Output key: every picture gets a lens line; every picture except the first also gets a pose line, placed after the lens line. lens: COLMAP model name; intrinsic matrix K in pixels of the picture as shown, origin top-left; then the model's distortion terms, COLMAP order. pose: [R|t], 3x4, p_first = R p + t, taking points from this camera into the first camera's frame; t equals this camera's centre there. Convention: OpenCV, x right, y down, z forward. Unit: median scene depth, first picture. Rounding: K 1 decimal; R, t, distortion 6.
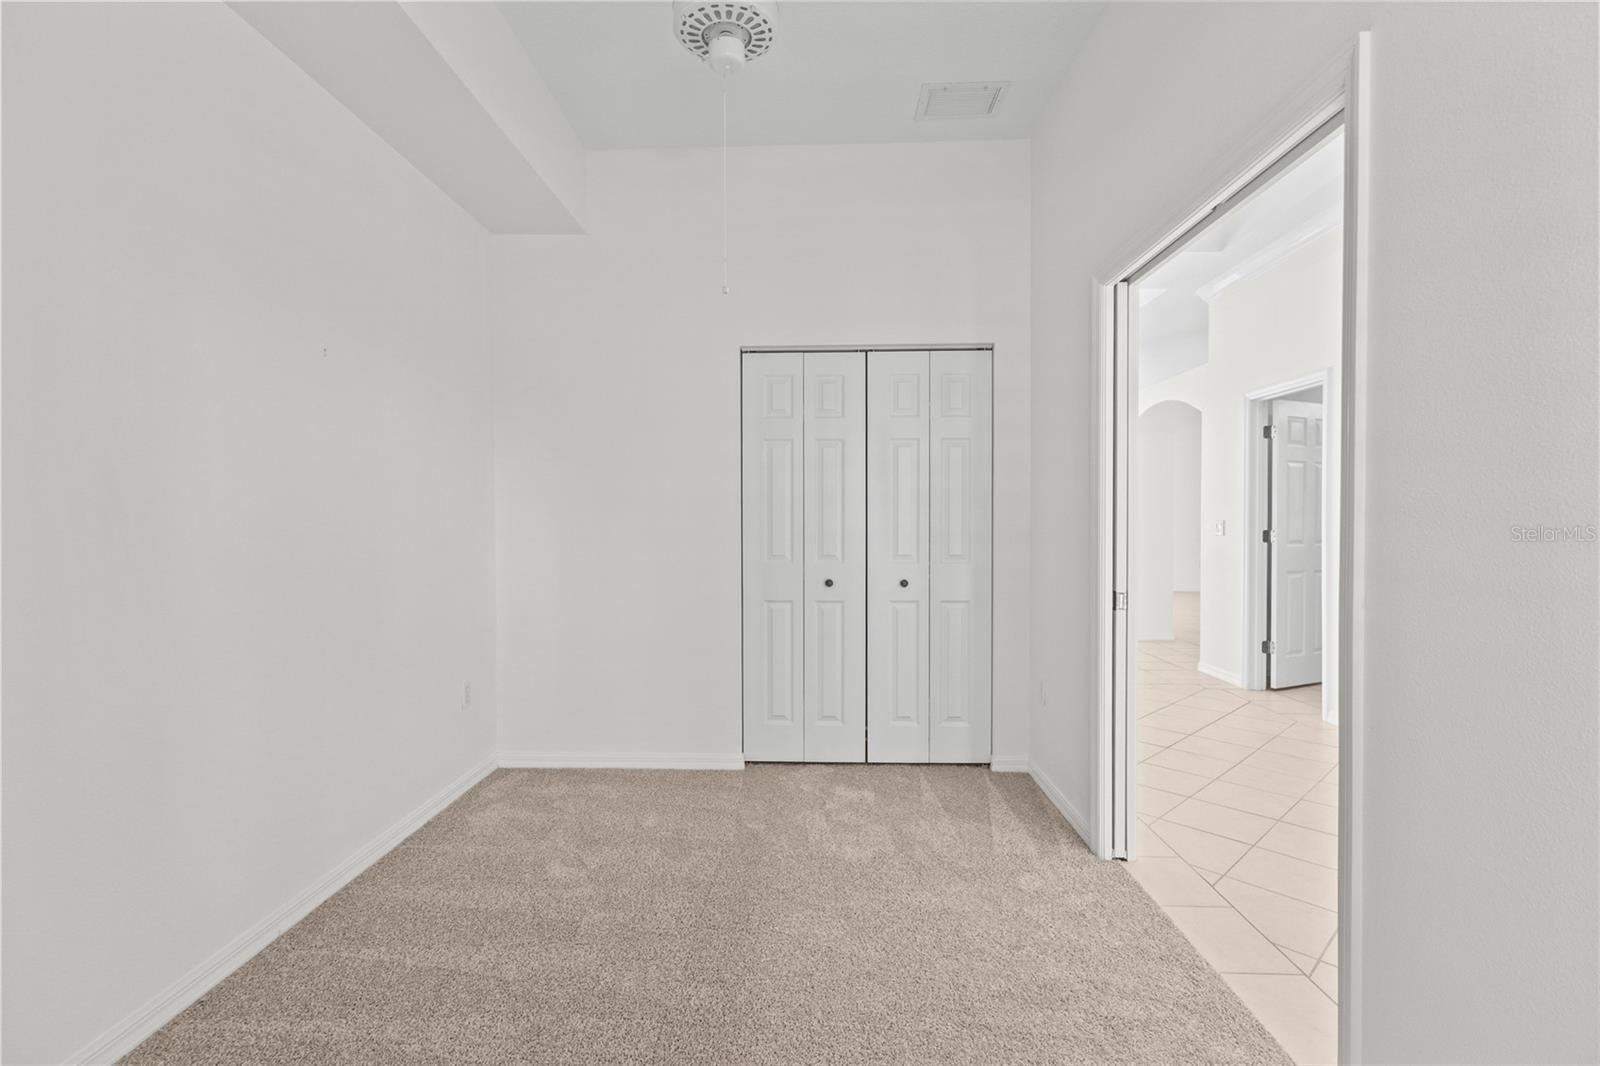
lens RADIAL K [[749.3, 0, 793.7], [0, 749.3, 534.2], [0, 0, 1]] dist [-0.001931, 0.000866]
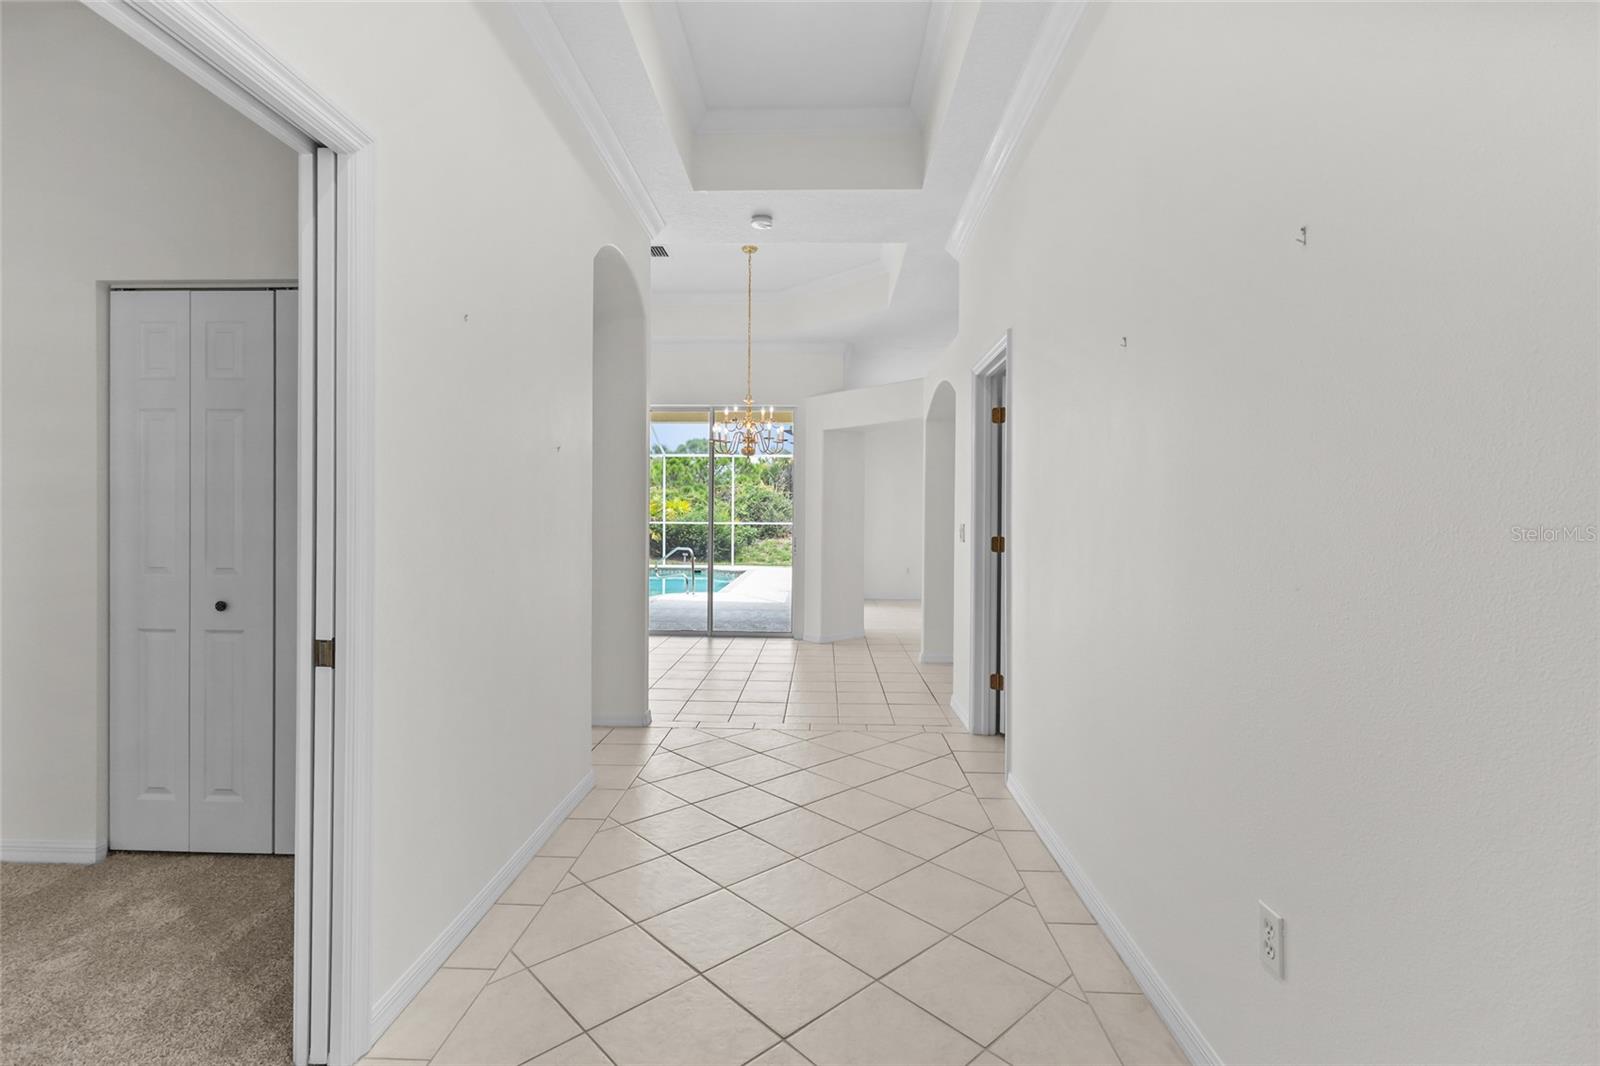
lens RADIAL K [[749.3, 0, 793.7], [0, 749.3, 534.2], [0, 0, 1]] dist [-0.001931, 0.000866]
pose [[0.999960, 0.005482, -0.007051, 0.605023], [-0.005507, 0.999979, -0.003462, -0.005451], [0.007032, 0.003501, 0.999969, 0.276858]]
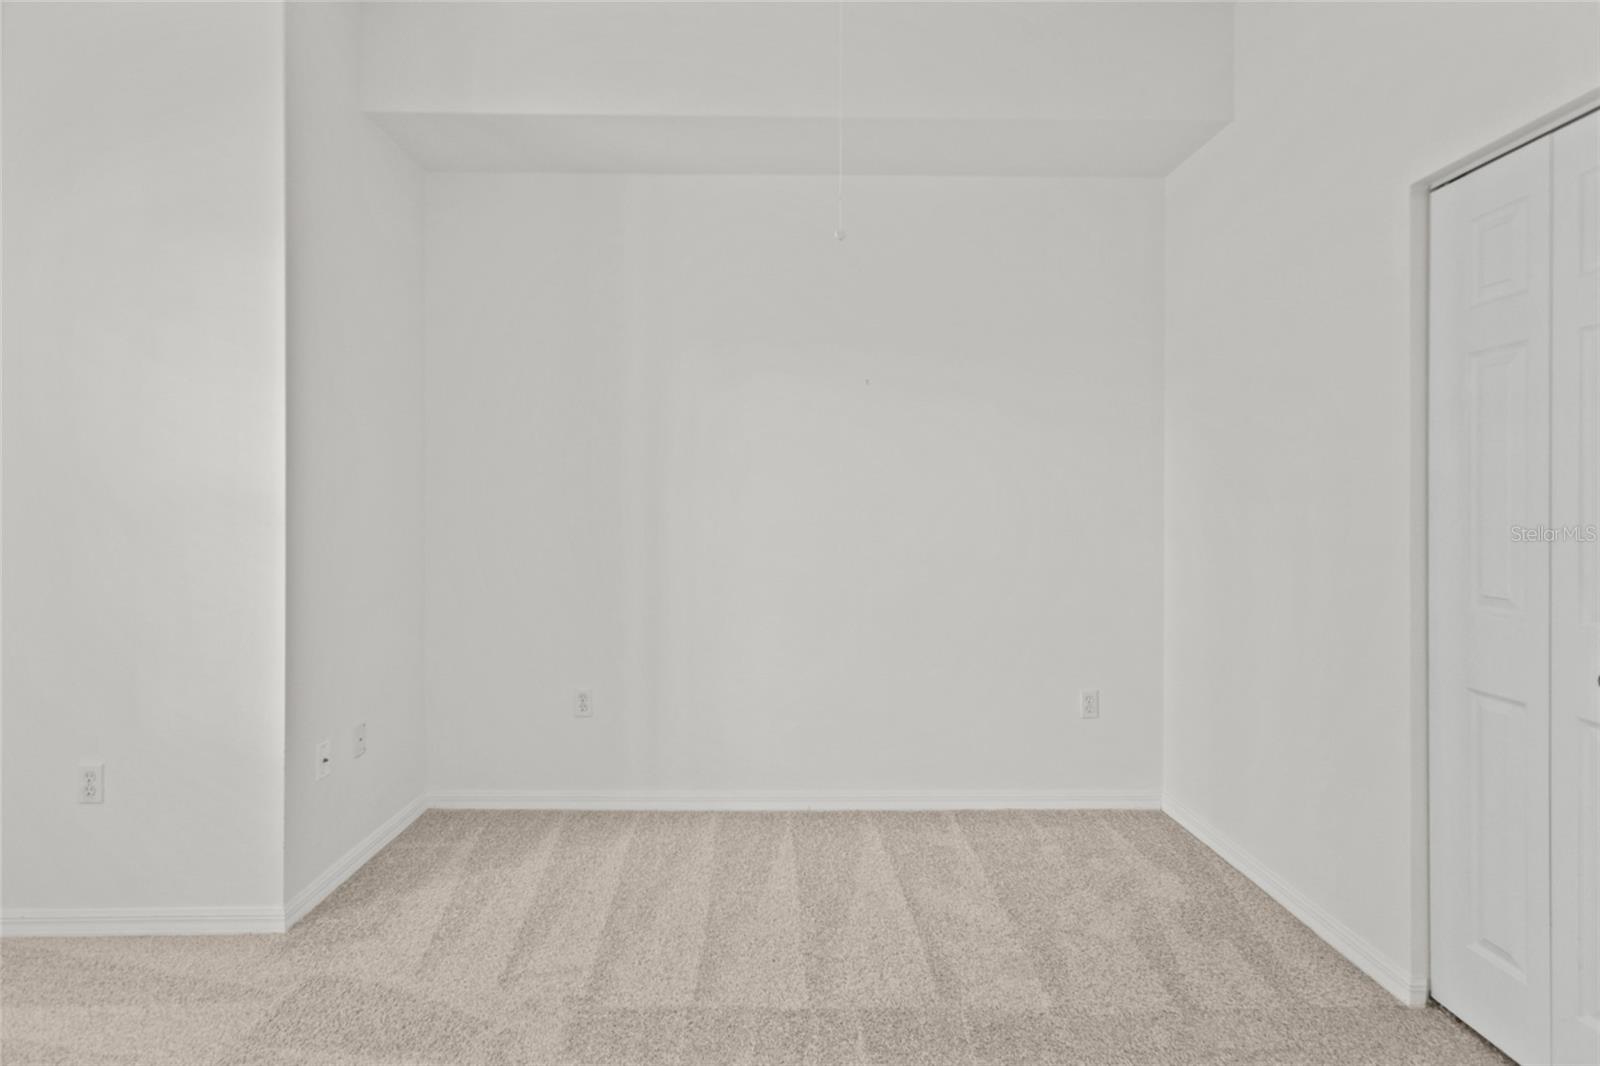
lens RADIAL K [[748.4, 0, 799.8], [0, 748.4, 502.0], [0, 0, 1]] dist [0.001596, 0.000786]
pose [[0.037243, -0.002867, -0.999302, 0.427031], [-0.013165, 0.999908, -0.003360, -0.023973], [0.999220, 0.013281, 0.037202, 0.553240]]
